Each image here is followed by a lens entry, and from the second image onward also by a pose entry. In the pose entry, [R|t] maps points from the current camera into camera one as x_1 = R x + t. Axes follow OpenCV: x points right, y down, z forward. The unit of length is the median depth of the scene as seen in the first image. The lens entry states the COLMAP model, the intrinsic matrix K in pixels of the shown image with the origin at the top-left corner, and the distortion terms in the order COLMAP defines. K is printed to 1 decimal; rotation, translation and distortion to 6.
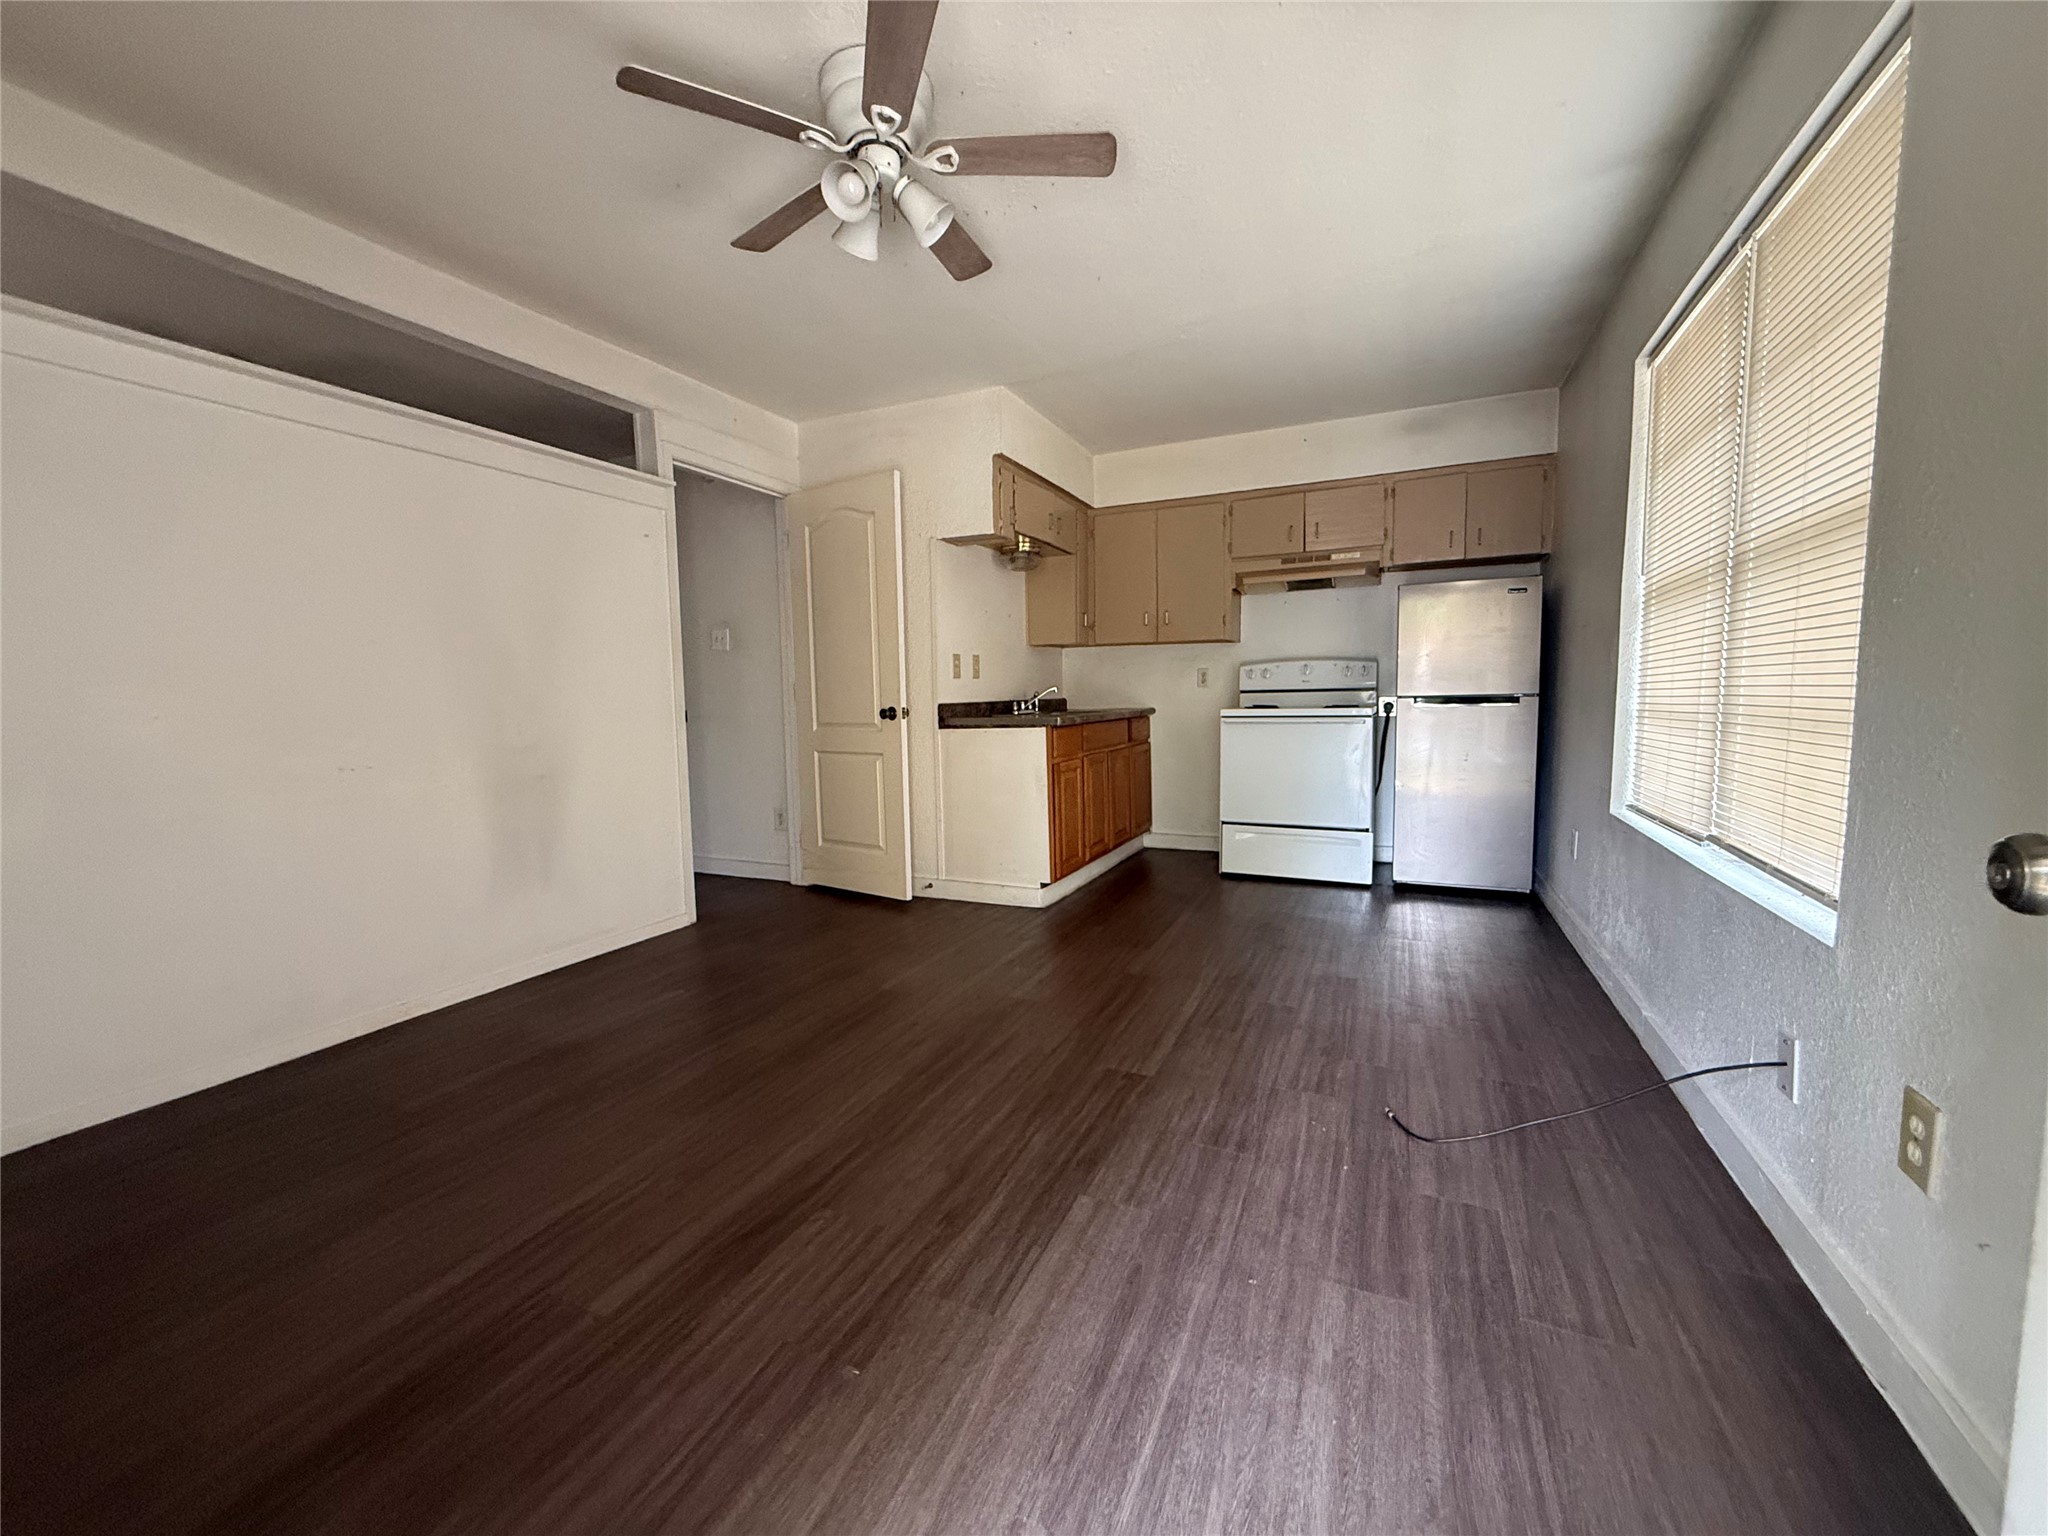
lens RADIAL K [[812.9, 0, 1027.8], [0, 812.9, 765.8], [0, 0, 1]] dist [-0.001877, -0.000216]
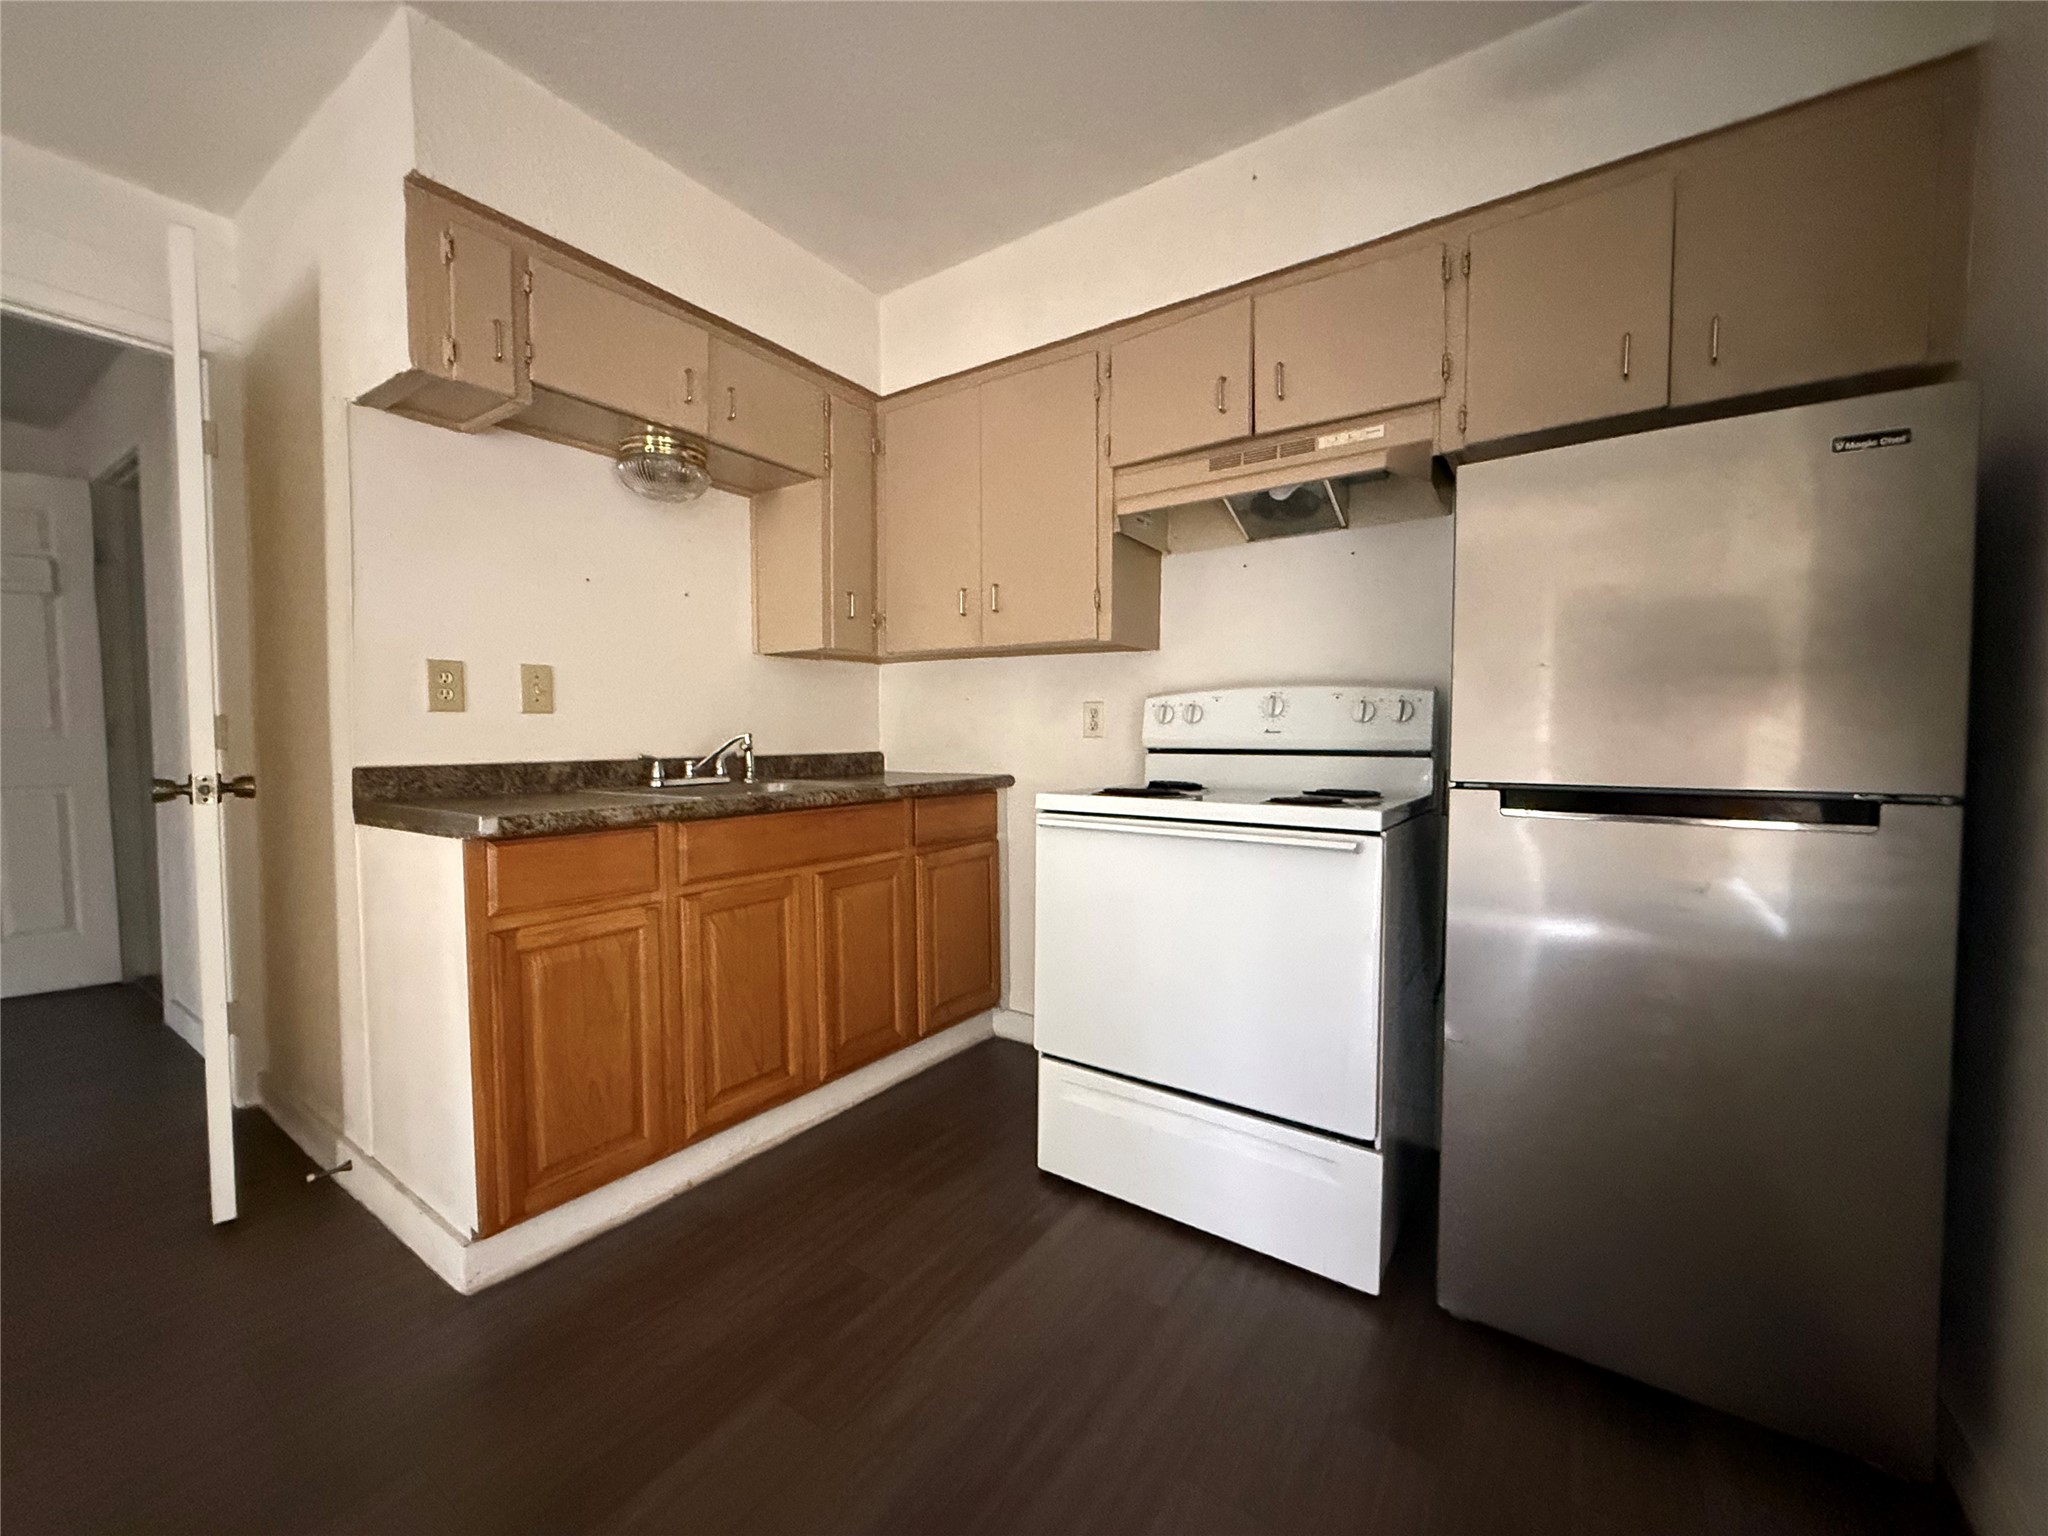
lens RADIAL K [[812.9, 0, 1018.9], [0, 812.9, 773.2], [0, 0, 1]] dist [-0.001877, -0.000216]
pose [[0.985263, 0.027634, -0.168797, 0.313448], [-0.033989, 0.998814, -0.034874, -0.067482], [0.167633, 0.040097, 0.985034, 0.592501]]
